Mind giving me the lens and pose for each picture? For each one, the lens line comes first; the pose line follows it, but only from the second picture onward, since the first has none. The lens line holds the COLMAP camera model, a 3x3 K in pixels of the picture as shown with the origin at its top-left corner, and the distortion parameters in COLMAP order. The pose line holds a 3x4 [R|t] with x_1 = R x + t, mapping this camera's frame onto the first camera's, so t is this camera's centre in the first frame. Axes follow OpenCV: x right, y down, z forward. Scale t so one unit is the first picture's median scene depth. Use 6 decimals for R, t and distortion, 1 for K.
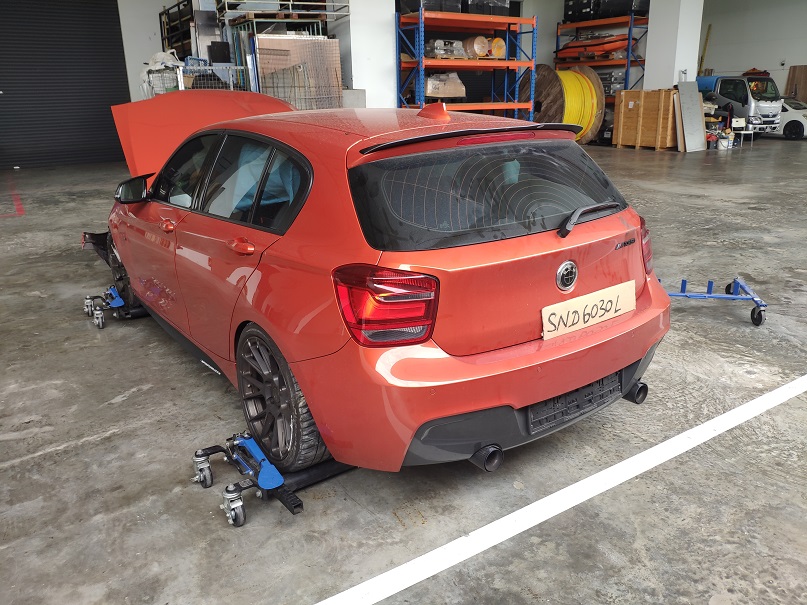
lens RADIAL K [[629.3, 0, 403.5], [0, 629.3, 302.5], [0, 0, 1]] dist [0.062845, -0.158622]
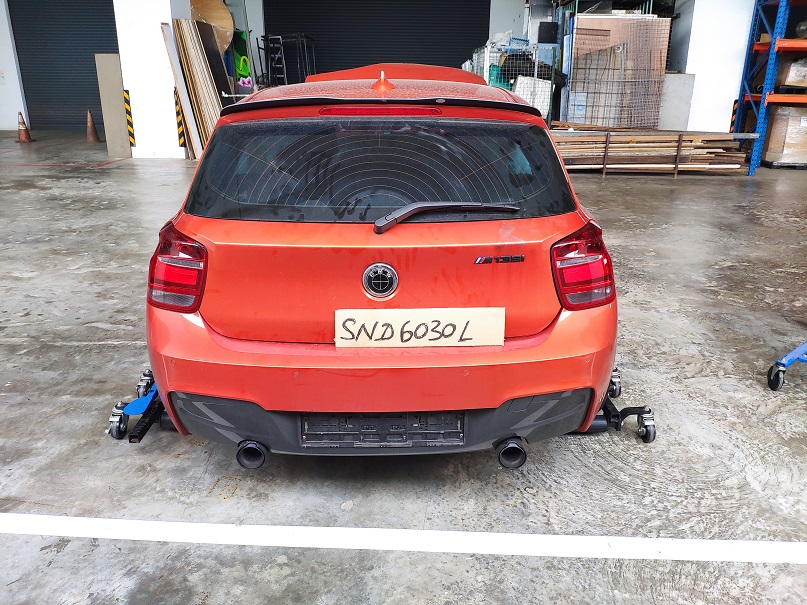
lens RADIAL K [[622.3, 0, 403.5], [0, 622.3, 302.5], [0, 0, 1]] dist [0.029912, -0.072501]
pose [[0.817874, 0.215123, -0.533670, 0.690798], [-0.201760, 0.975814, 0.084145, -0.083601], [0.538864, 0.038853, 0.841496, 0.310329]]
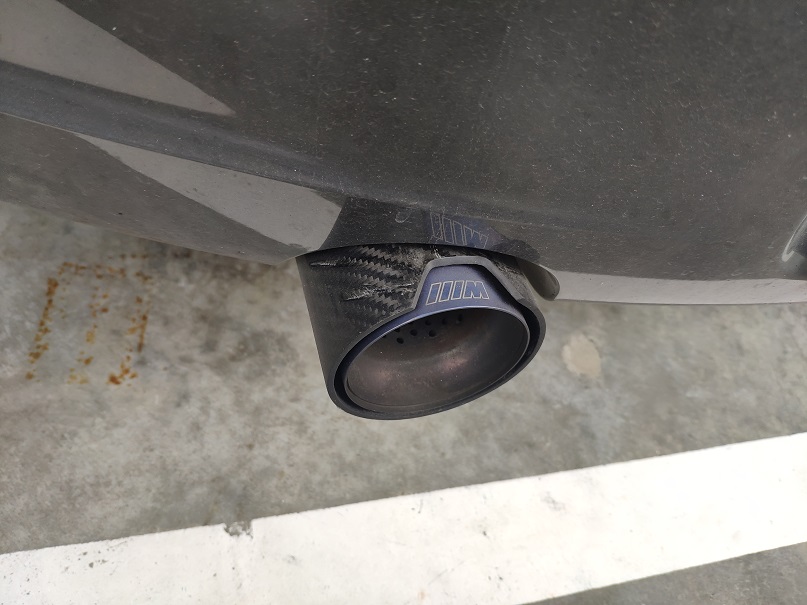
lens RADIAL K [[622.3, 0, 403.5], [0, 622.3, 302.5], [0, 0, 1]] dist [0.029912, -0.072501]
pose [[0.916760, 0.398428, -0.028396, 0.120541], [-0.320976, 0.777129, 0.541336, 0.161735], [0.237751, -0.487161, 0.840327, 0.818984]]
